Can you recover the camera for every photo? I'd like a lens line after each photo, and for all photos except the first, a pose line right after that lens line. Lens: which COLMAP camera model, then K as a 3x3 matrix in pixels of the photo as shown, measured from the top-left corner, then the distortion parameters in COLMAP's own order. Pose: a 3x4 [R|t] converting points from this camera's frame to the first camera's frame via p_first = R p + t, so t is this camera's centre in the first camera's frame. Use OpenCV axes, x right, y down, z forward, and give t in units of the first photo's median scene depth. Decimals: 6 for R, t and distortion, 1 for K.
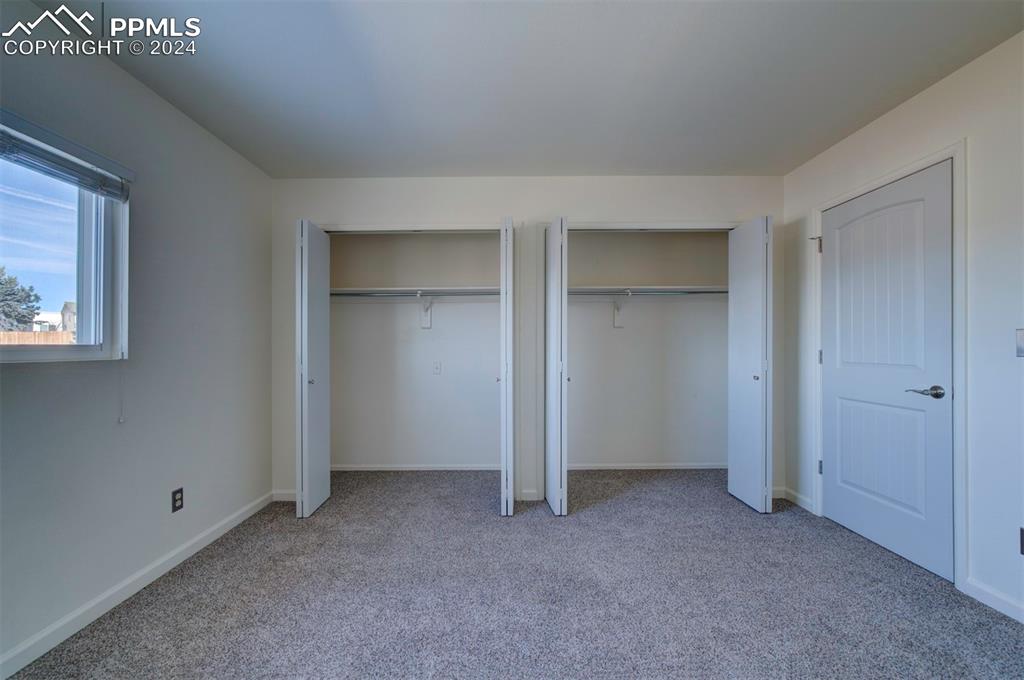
lens RADIAL K [[383.1, 0, 509.7], [0, 383.1, 346.4], [0, 0, 1]] dist [-0.014816, -0.000019]
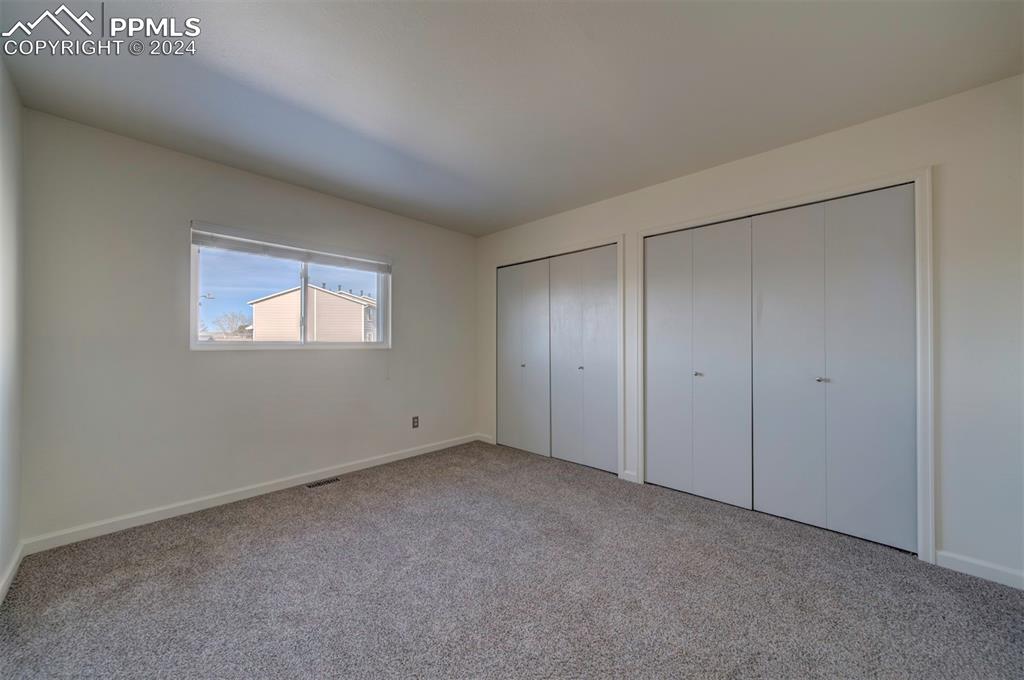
lens RADIAL K [[365.8, 0, 512.0], [0, 365.8, 340.0], [0, 0, 1]] dist [0.000197, -0.000002]
pose [[0.723927, -0.004732, -0.689861, 0.766012], [0.000450, 0.999980, -0.006386, -0.001466], [0.689877, 0.004312, 0.723914, -0.014660]]
